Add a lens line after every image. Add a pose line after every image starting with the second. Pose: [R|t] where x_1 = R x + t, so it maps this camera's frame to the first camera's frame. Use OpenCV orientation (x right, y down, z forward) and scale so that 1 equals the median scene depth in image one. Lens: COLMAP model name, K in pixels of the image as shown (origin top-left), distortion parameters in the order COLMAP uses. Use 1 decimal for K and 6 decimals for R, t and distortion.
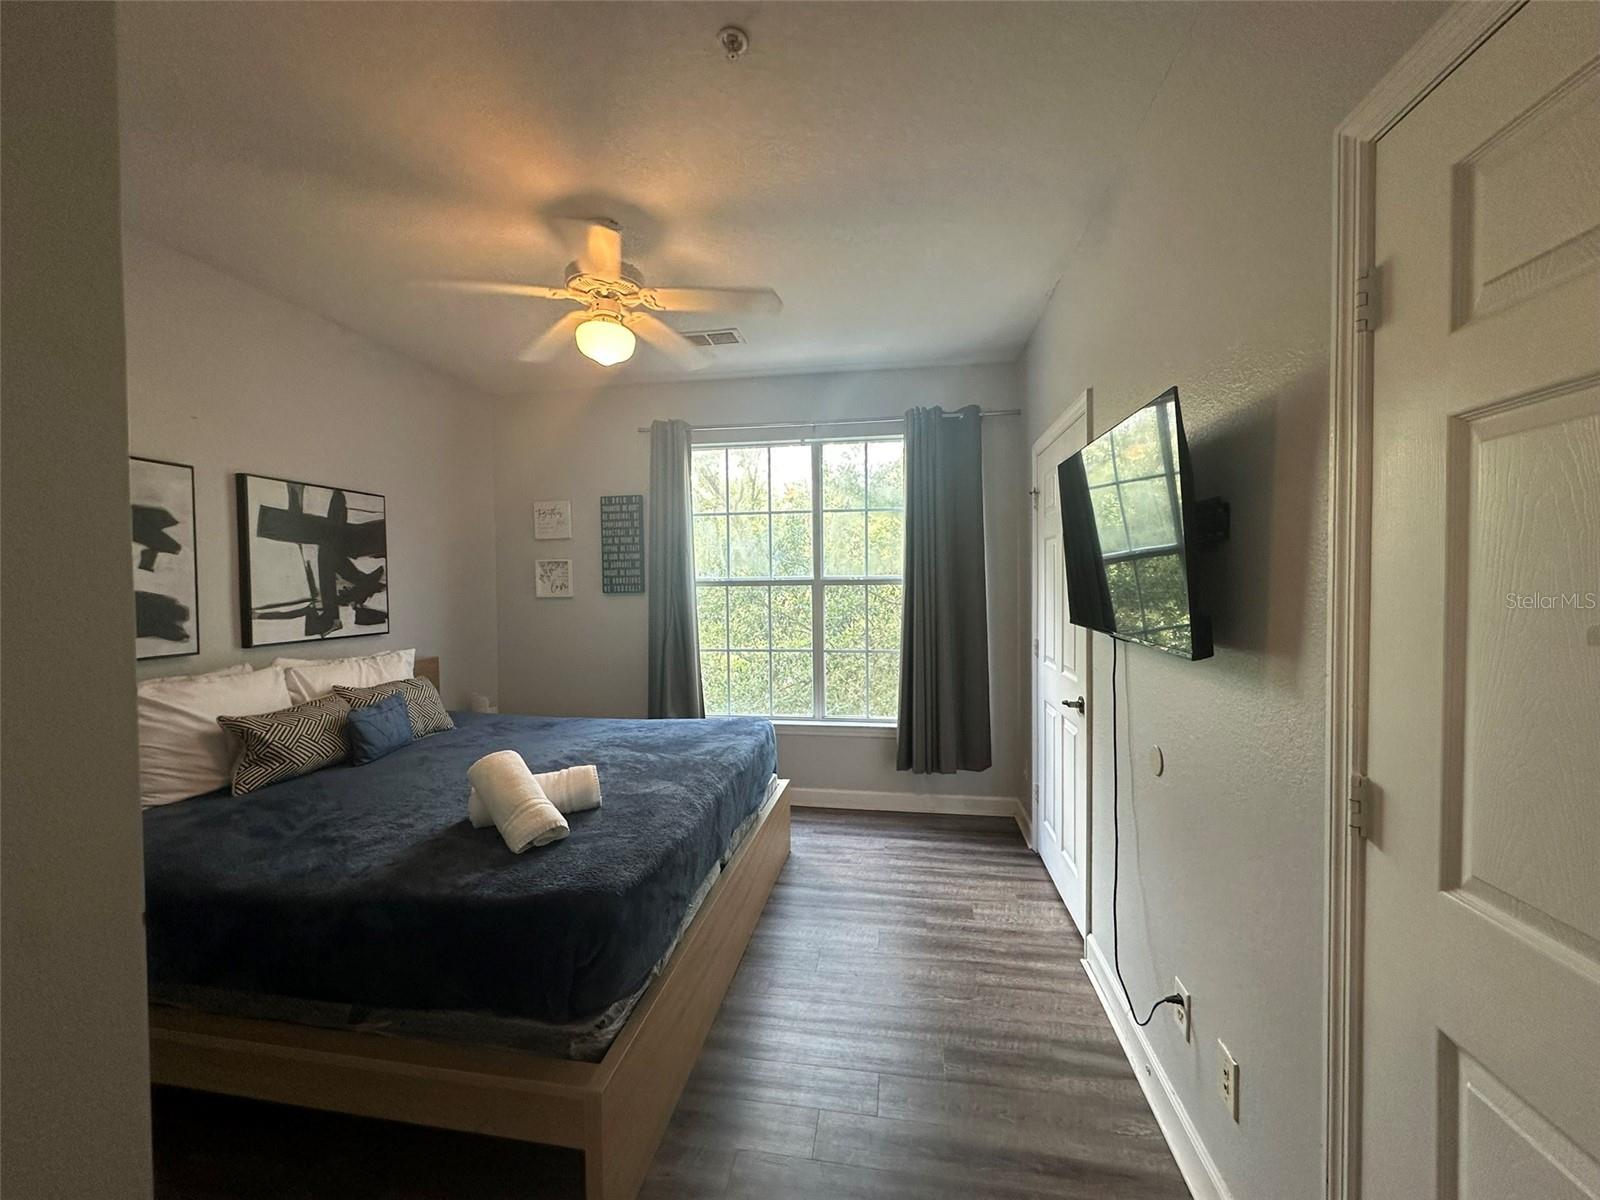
lens RADIAL K [[637.9, 0, 800.0], [0, 637.9, 600.0], [0, 0, 1]] dist [0.000645, 0.000136]
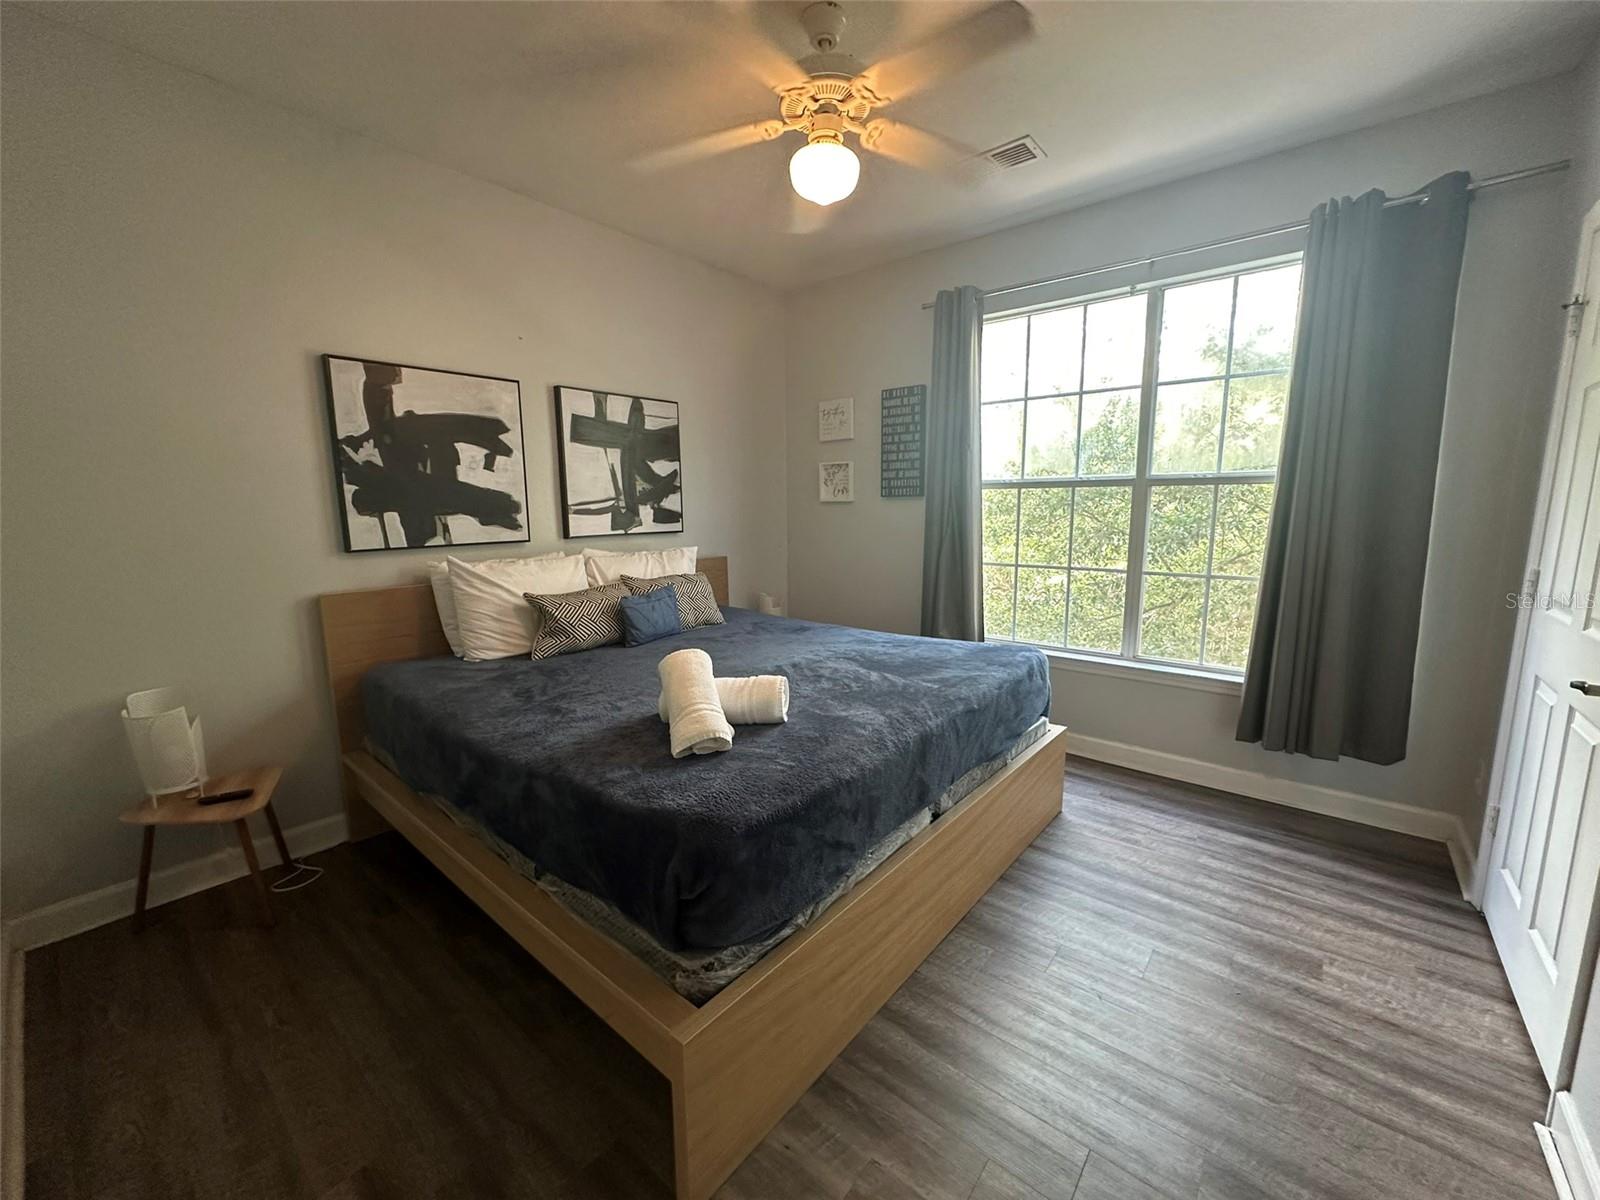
lens RADIAL K [[637.9, 0, 800.0], [0, 637.9, 600.0], [0, 0, 1]] dist [0.000645, 0.000136]
pose [[0.862456, 0.078953, -0.499937, 0.098404], [-0.013513, 0.990998, 0.133194, 0.023174], [0.505952, -0.108119, 0.855759, 0.184020]]
